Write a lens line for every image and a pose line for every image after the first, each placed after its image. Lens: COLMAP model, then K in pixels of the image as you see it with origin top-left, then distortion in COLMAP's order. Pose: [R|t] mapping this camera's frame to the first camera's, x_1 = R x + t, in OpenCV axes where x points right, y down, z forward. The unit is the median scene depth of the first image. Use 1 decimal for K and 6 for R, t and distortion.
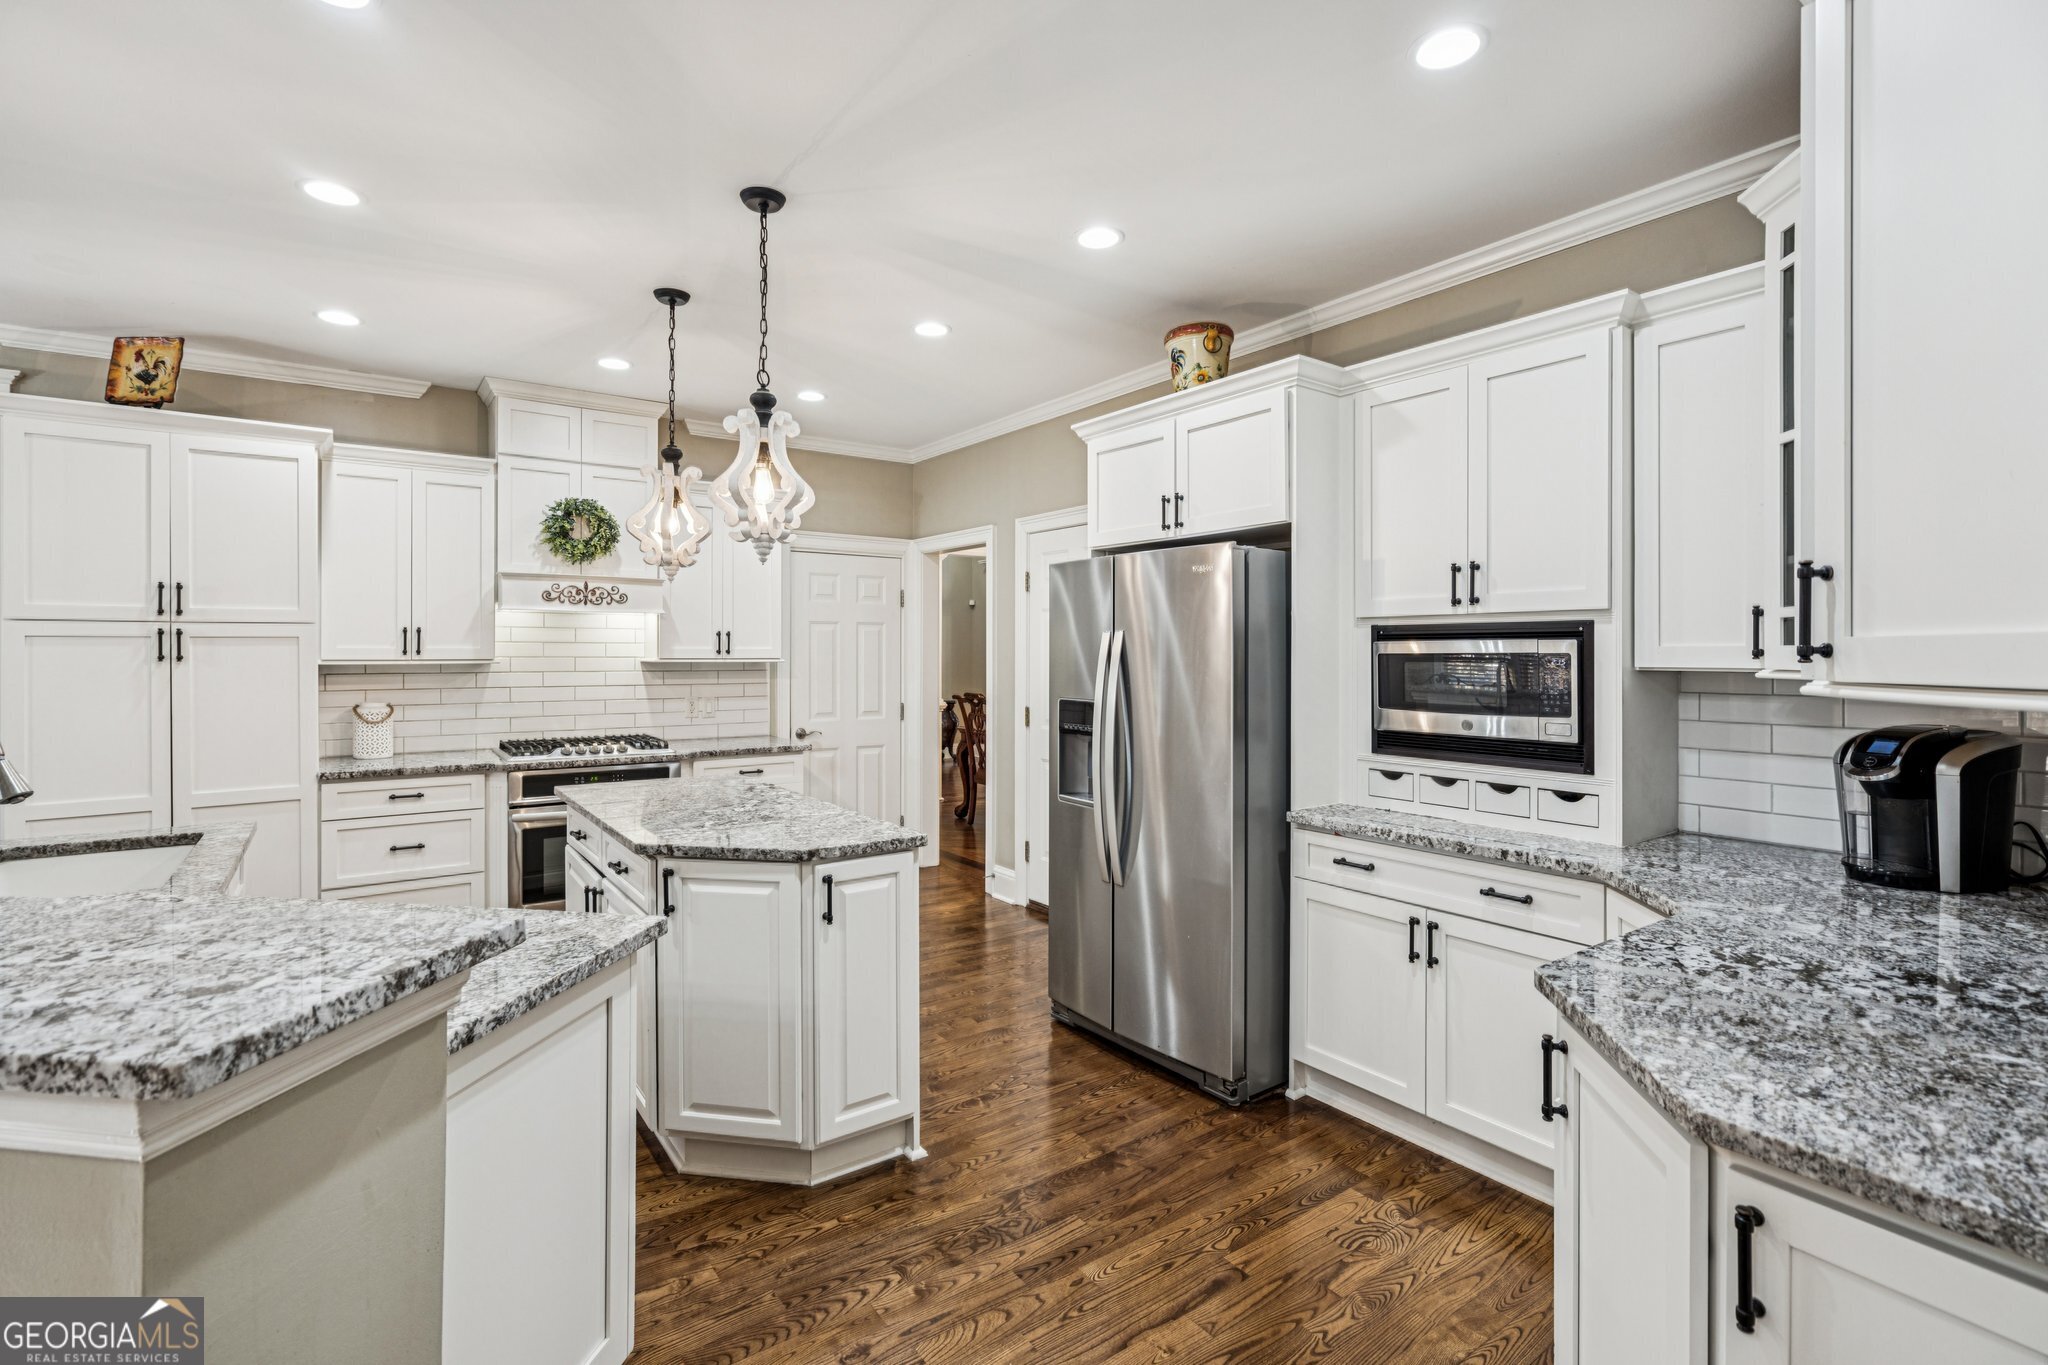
lens RADIAL K [[945.4, 0, 1013.6], [0, 945.4, 655.9], [0, 0, 1]] dist [-0.001567, 0.000352]
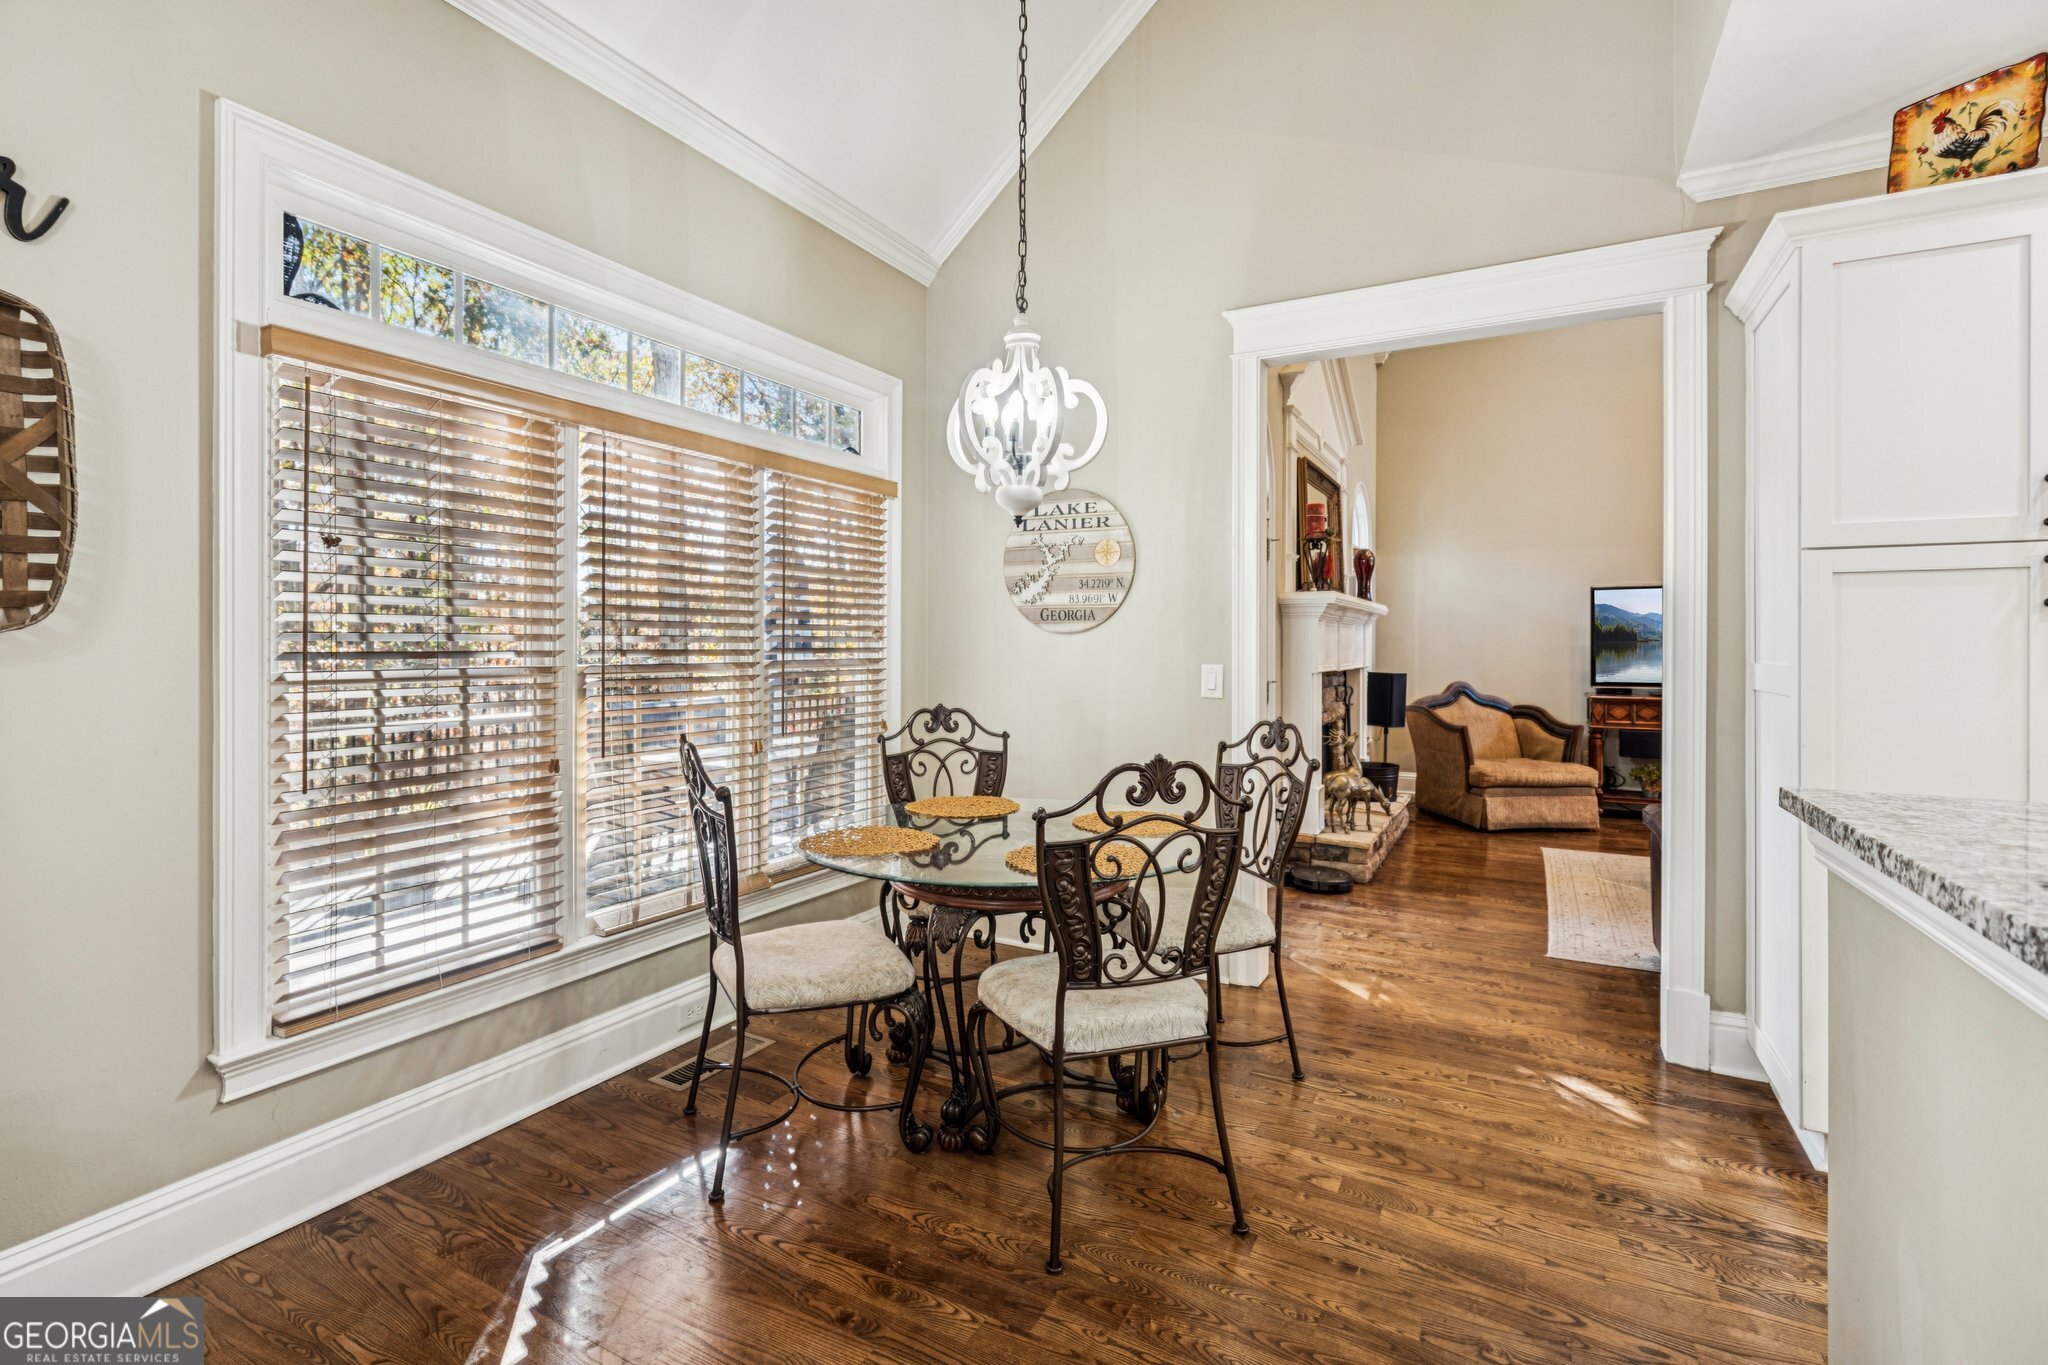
lens RADIAL K [[954.0, 0, 1013.0], [0, 954.0, 641.6], [0, 0, 1]] dist [0.000927, 0.000278]
pose [[0.435023, -0.002789, -0.900415, -0.725316], [-0.006364, 0.999961, -0.006172, 0.036194], [0.900397, 0.008415, 0.434989, 0.207828]]
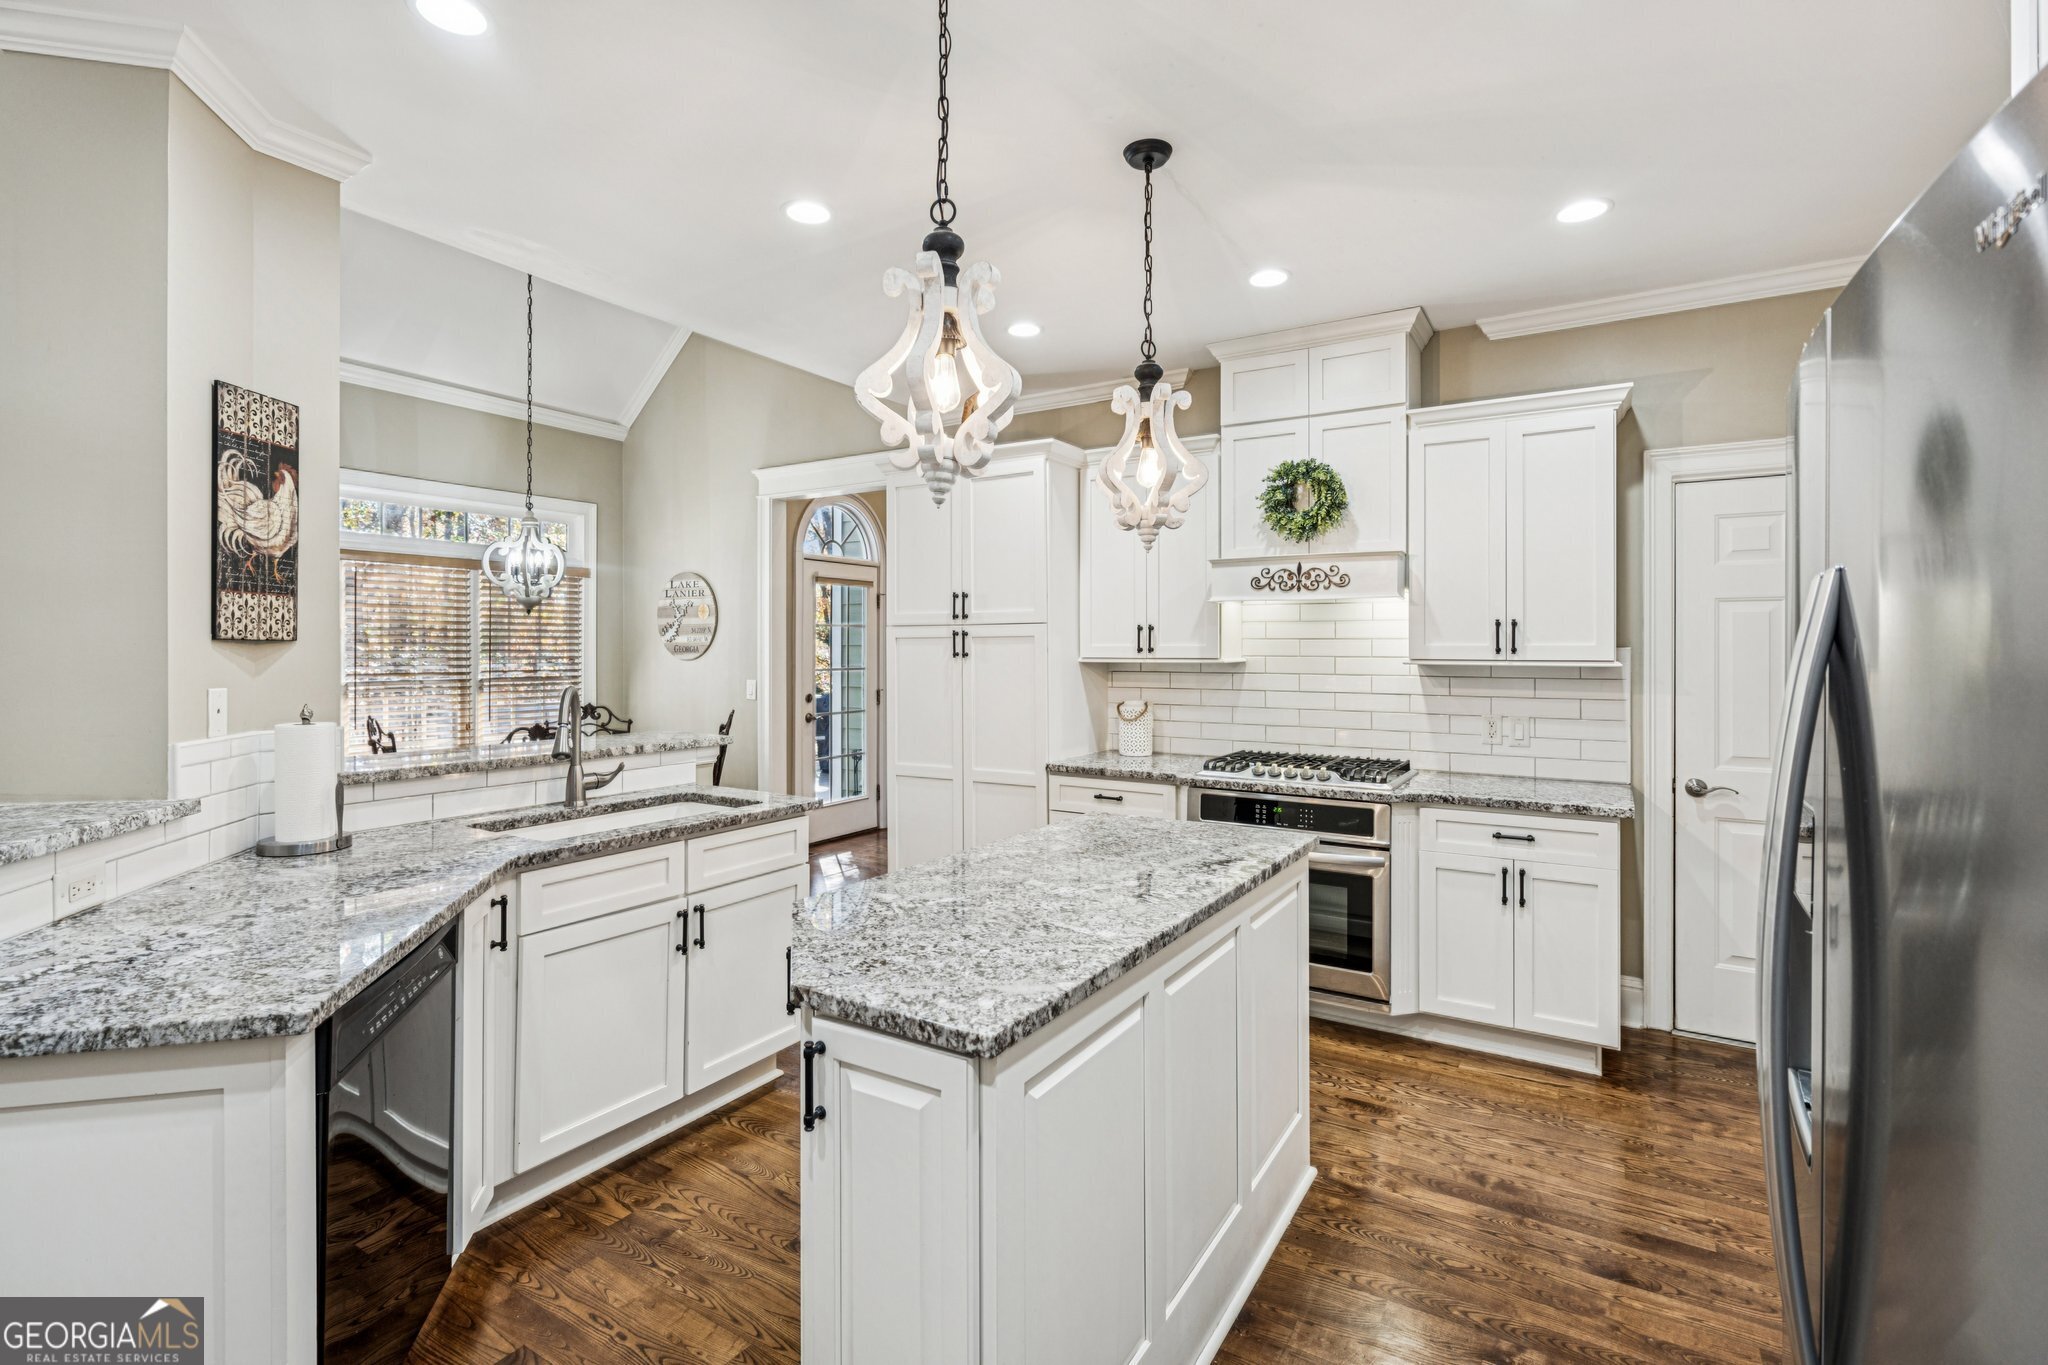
lens RADIAL K [[945.4, 0, 1013.6], [0, 945.4, 655.9], [0, 0, 1]] dist [-0.001567, 0.000352]
pose [[0.382404, 0.005197, -0.923981, 0.279067], [-0.004937, 0.999981, 0.003581, -0.001294], [0.923982, 0.003192, 0.382422, 0.666157]]
